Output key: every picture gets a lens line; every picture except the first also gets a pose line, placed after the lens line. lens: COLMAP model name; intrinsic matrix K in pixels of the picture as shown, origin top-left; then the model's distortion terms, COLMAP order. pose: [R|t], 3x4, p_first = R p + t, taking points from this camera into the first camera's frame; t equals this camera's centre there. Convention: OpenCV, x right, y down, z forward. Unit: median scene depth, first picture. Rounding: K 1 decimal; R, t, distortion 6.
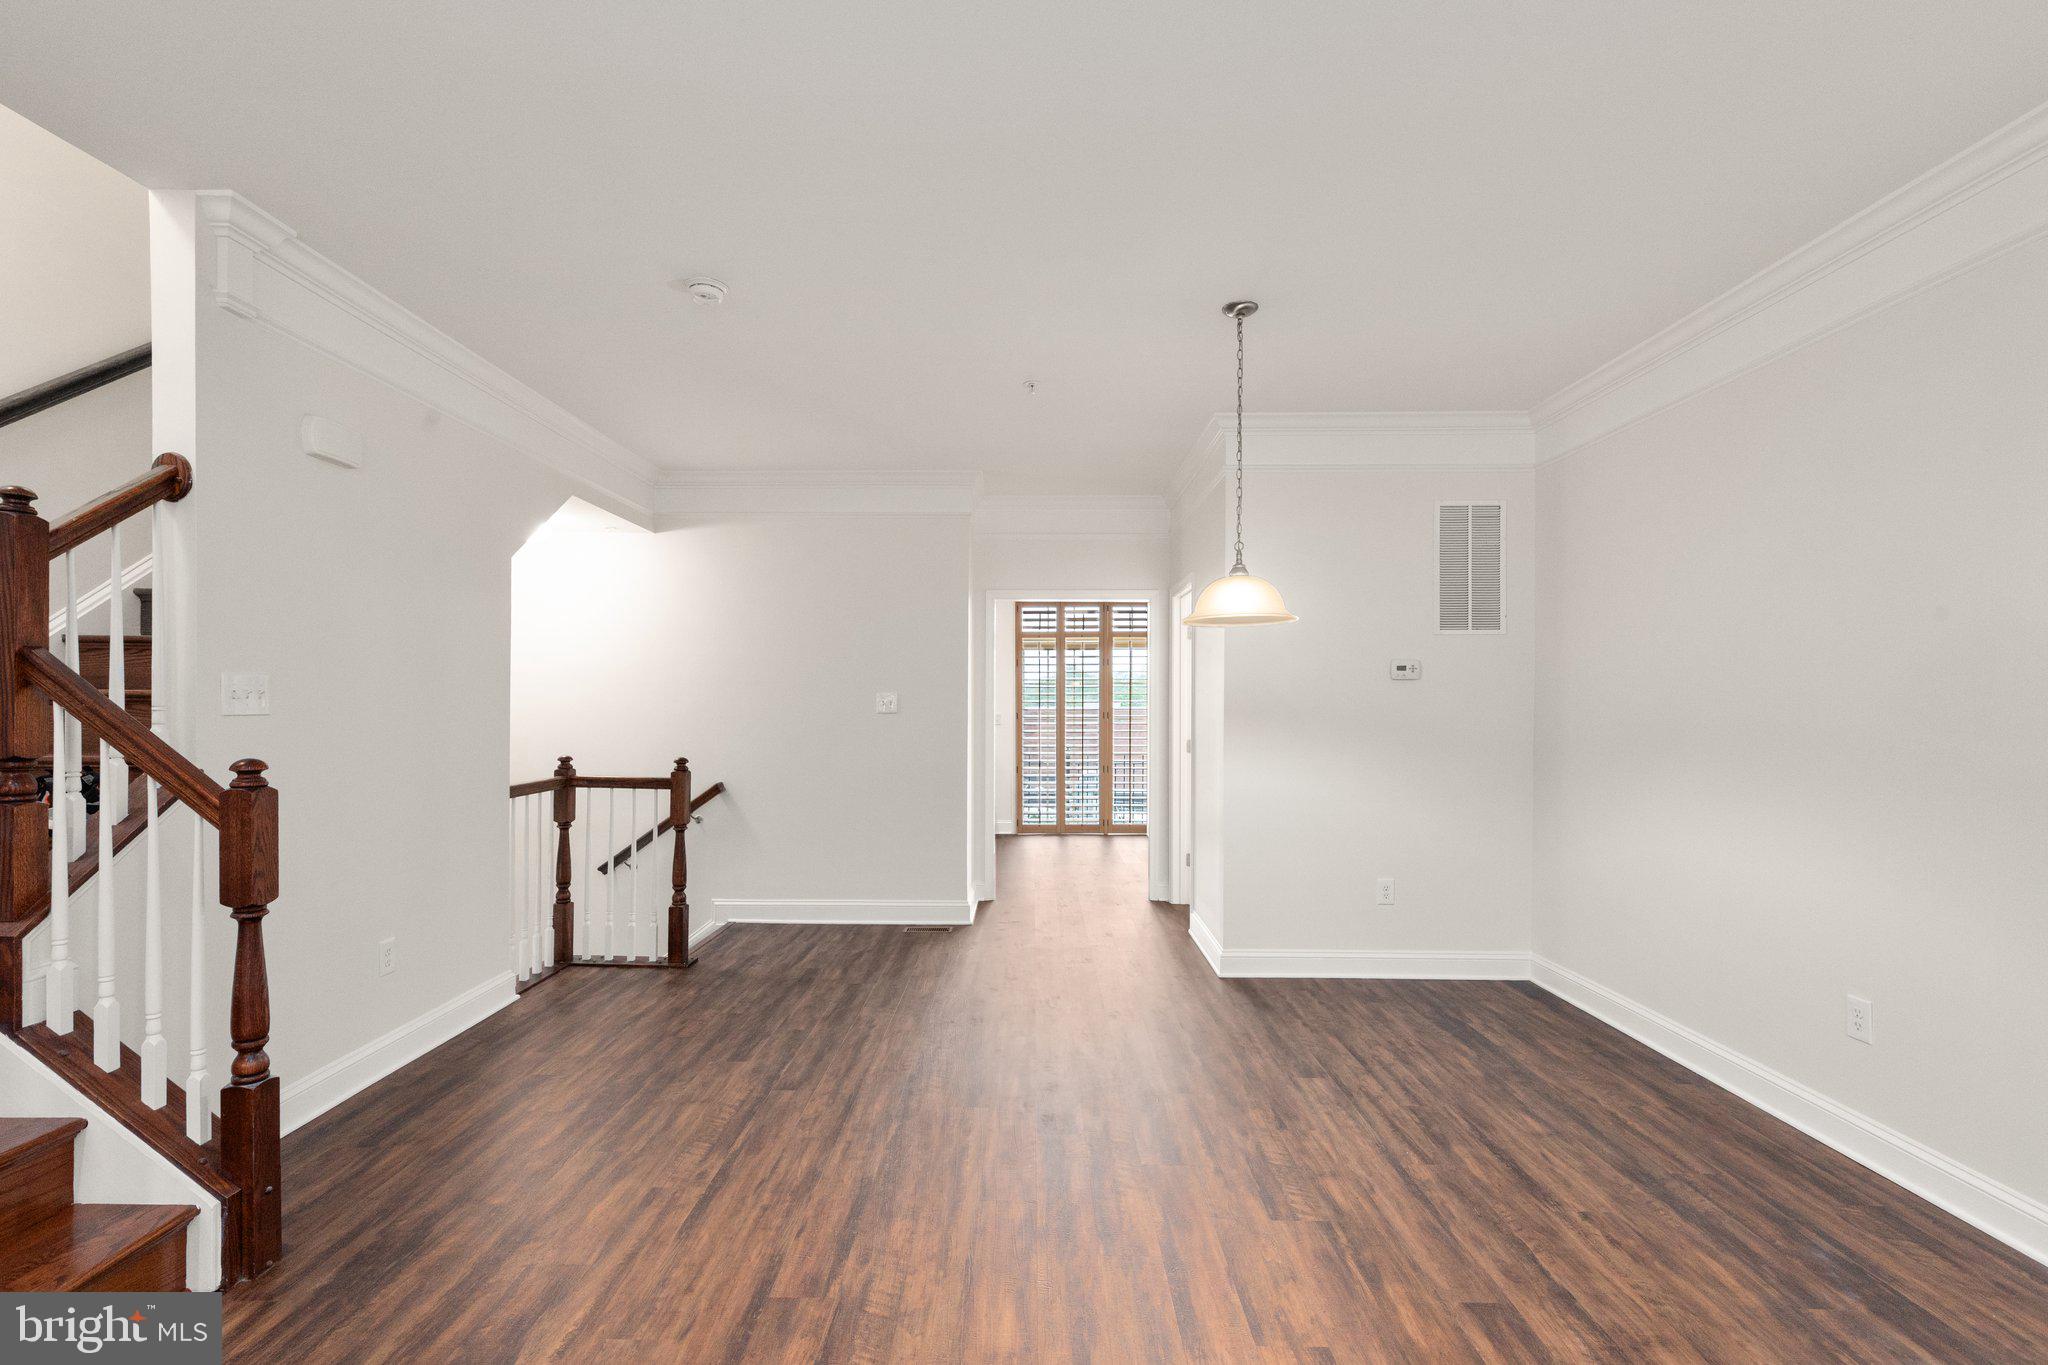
lens RADIAL K [[929.1, 0, 1007.4], [0, 929.1, 703.0], [0, 0, 1]] dist [0.011671, -0.002374]
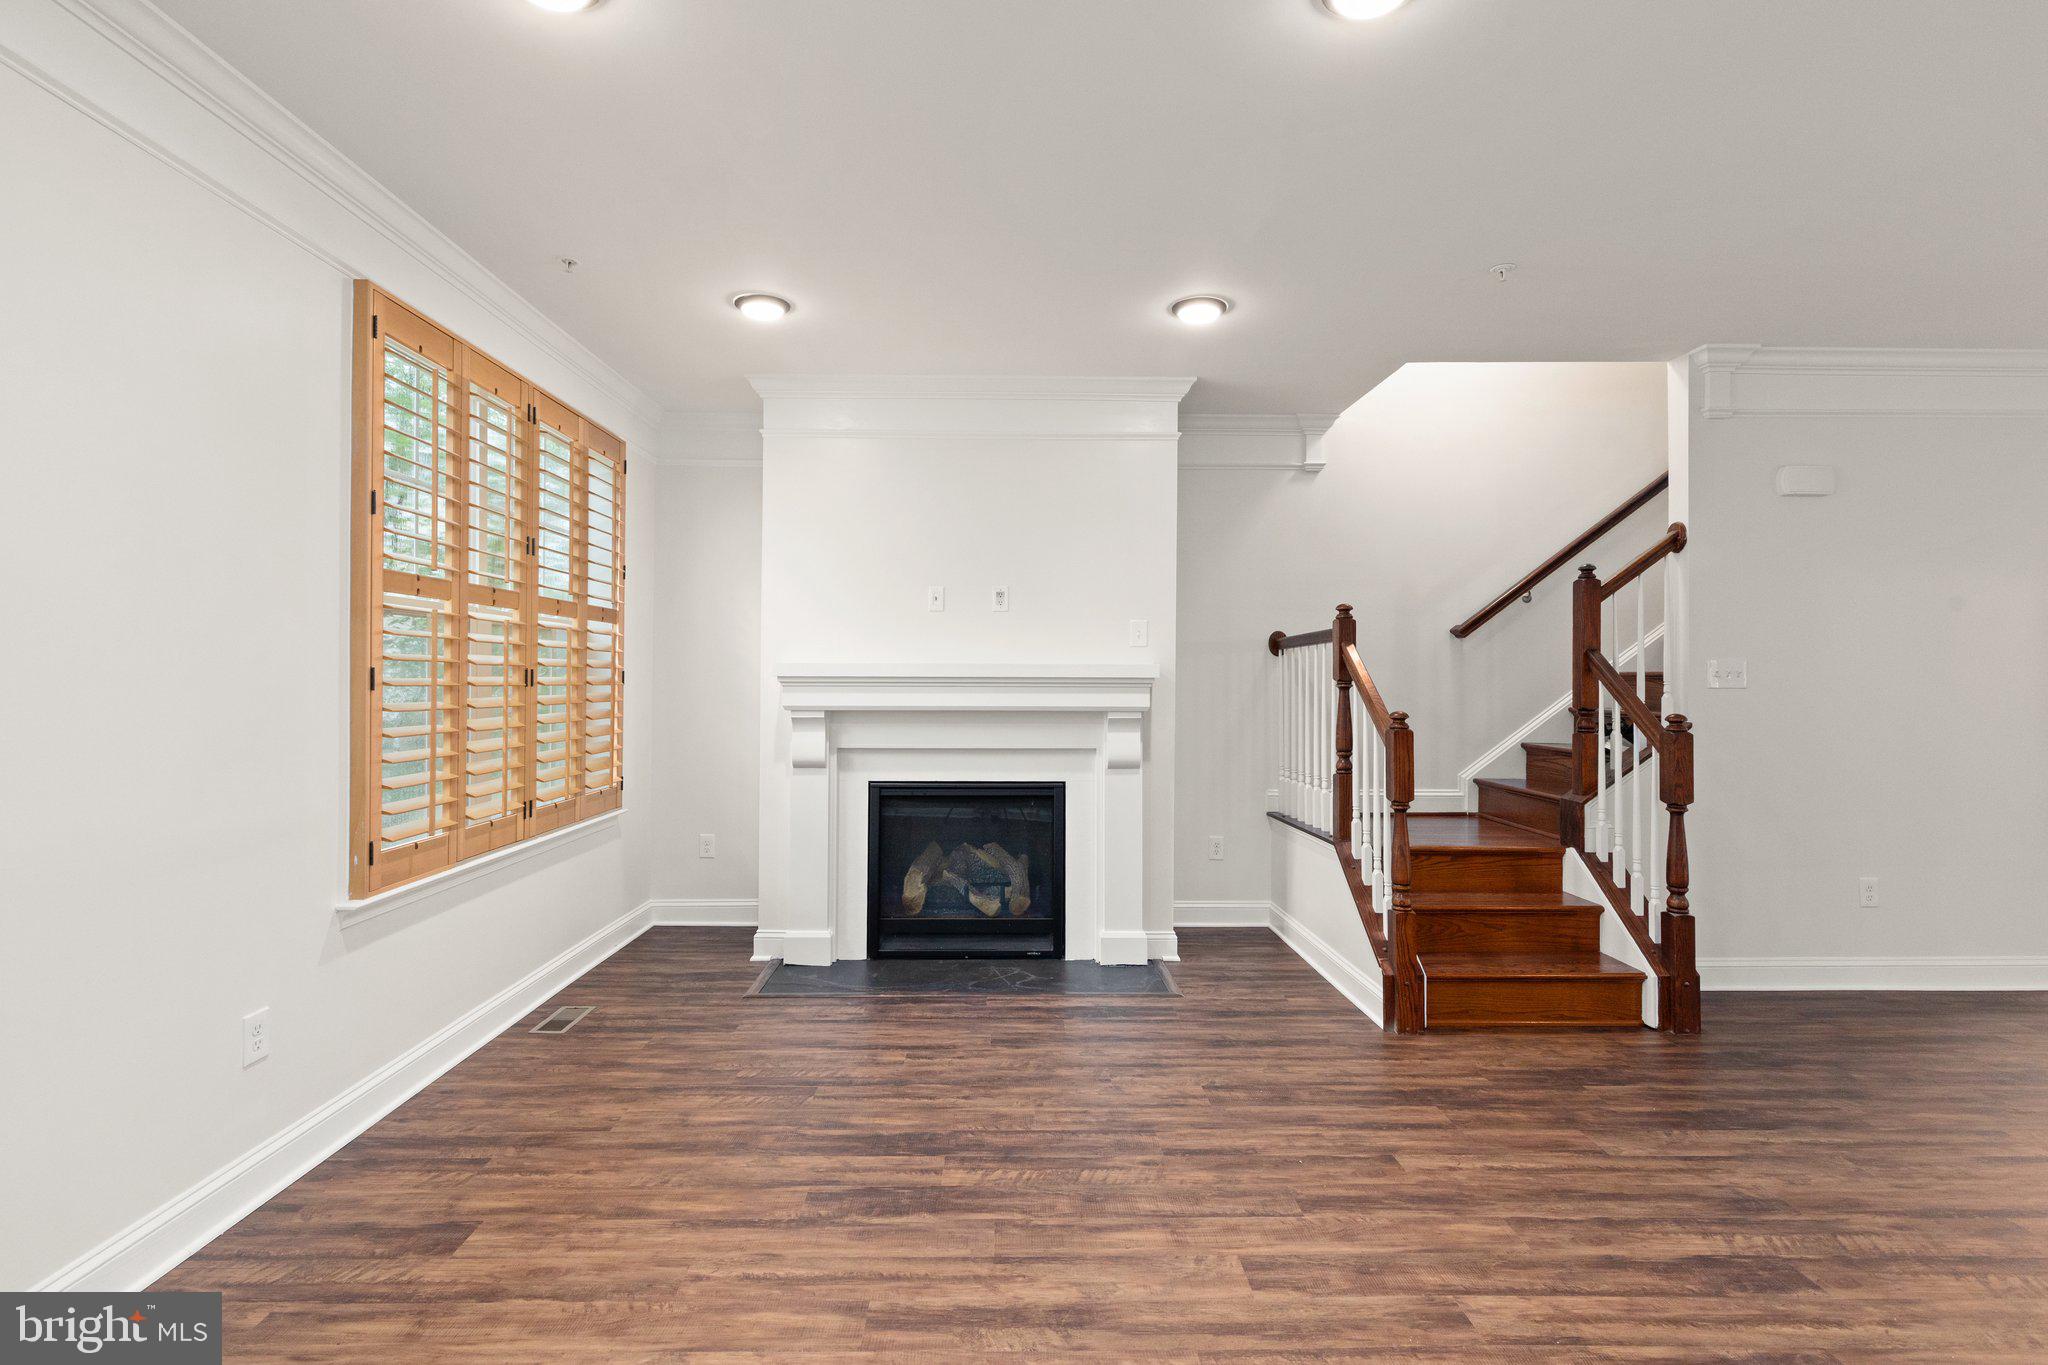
lens RADIAL K [[929.1, 0, 1011.2], [0, 929.1, 686.6], [0, 0, 1]] dist [0.011671, -0.002374]
pose [[0.032033, 0.007459, -0.999459, 0.765996], [-0.004112, 0.999965, 0.007331, 0.004987], [0.999478, 0.003875, 0.032062, -0.205114]]
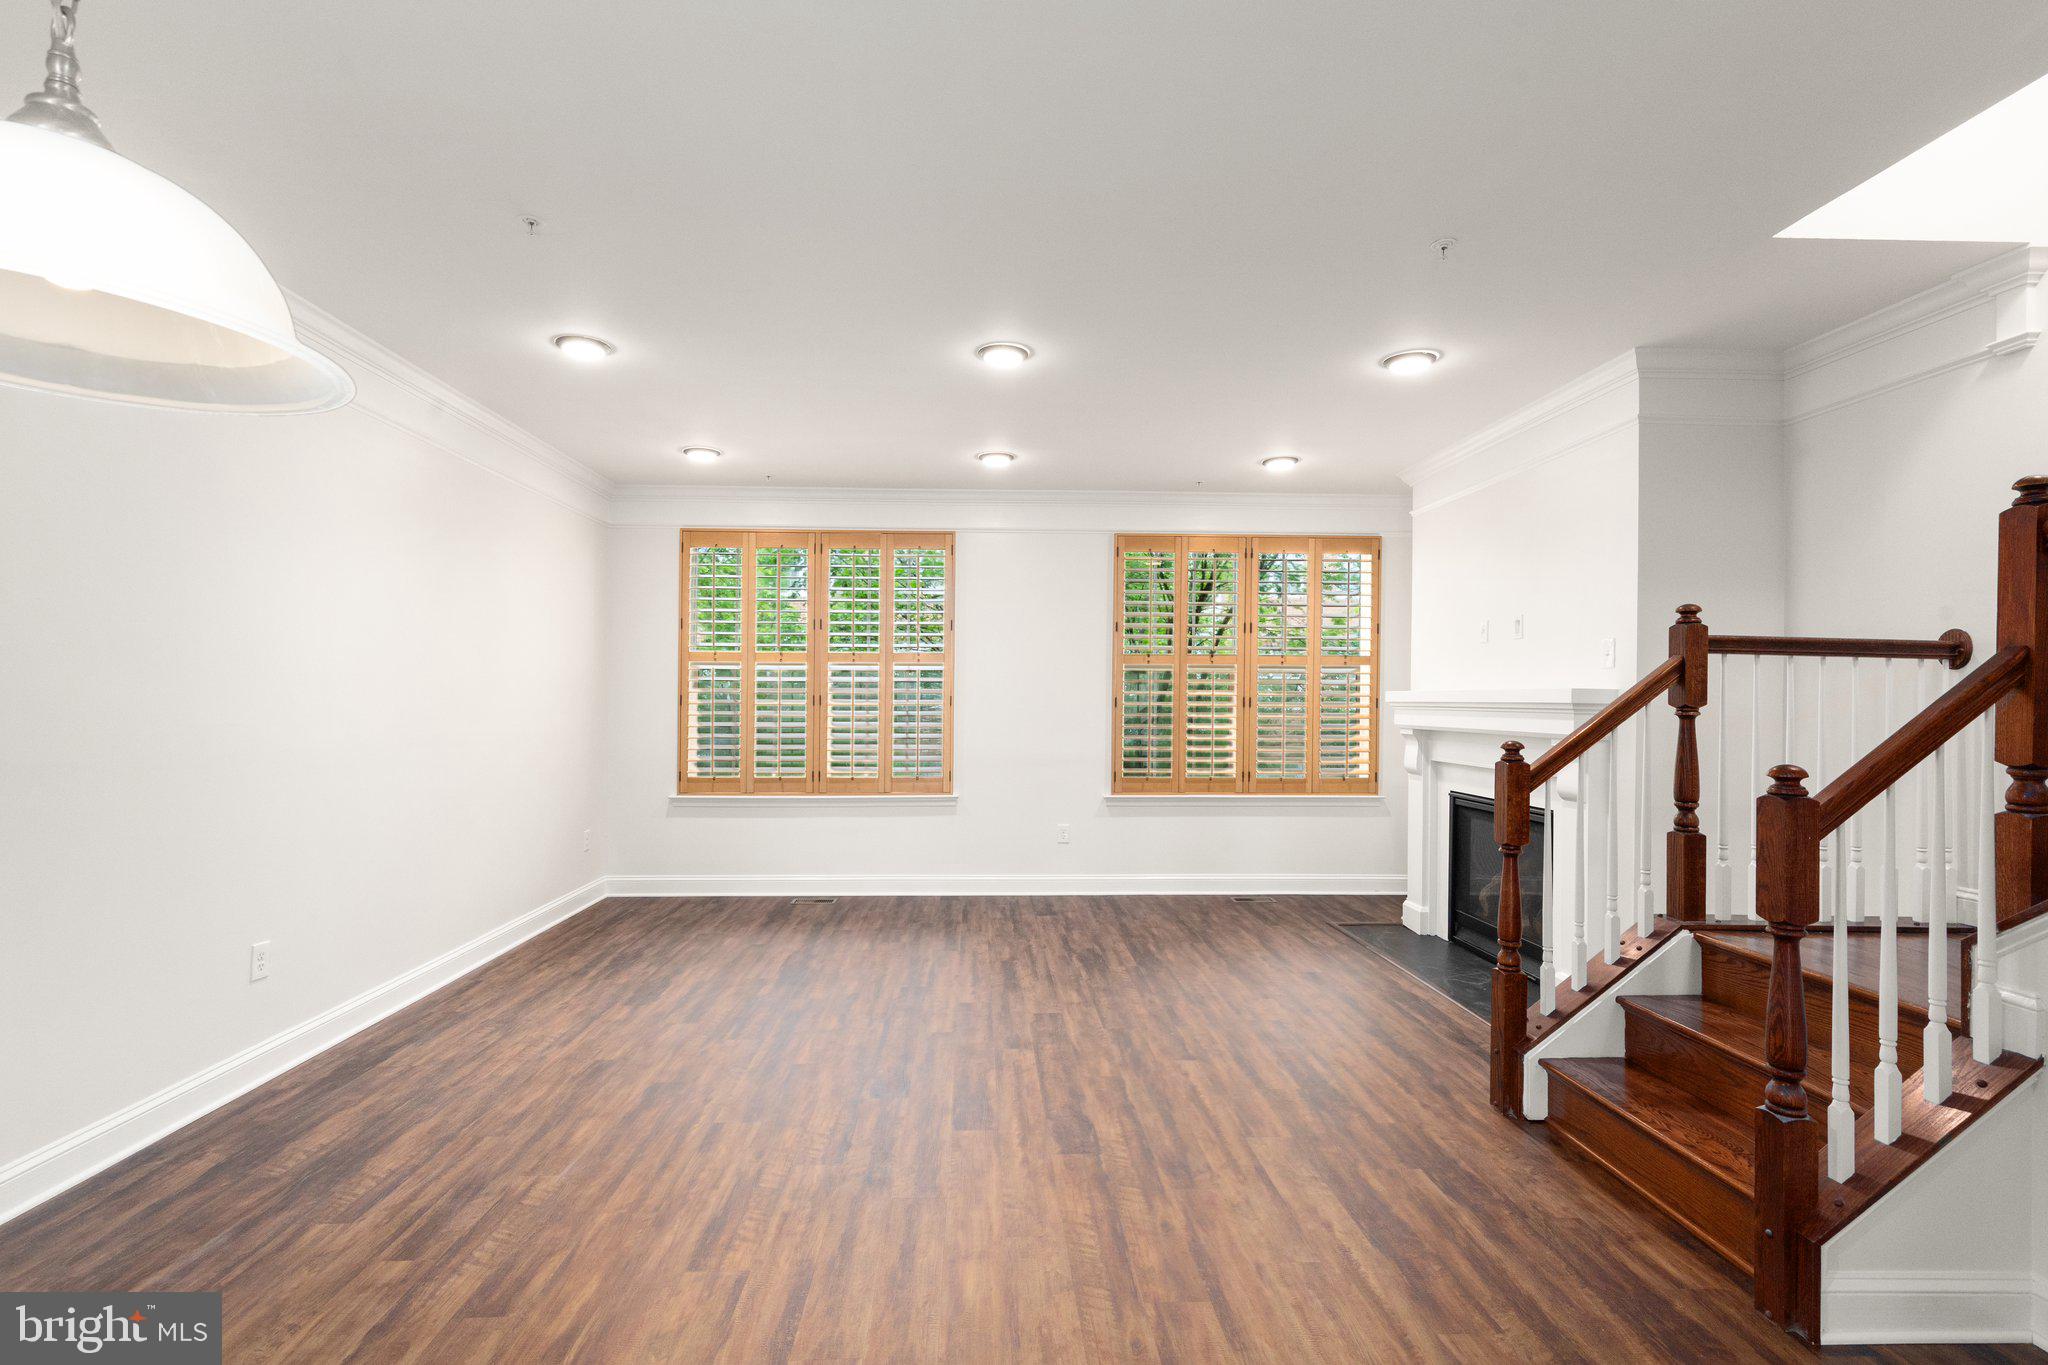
lens RADIAL K [[929.1, 0, 1023.7], [0, 929.1, 696.0], [0, 0, 1]] dist [0.011671, -0.002374]
pose [[-0.996932, -0.003713, -0.078184, 0.021990], [-0.003411, 0.999986, -0.003996, -0.004022], [0.078198, -0.003718, -0.996931, 1.864341]]
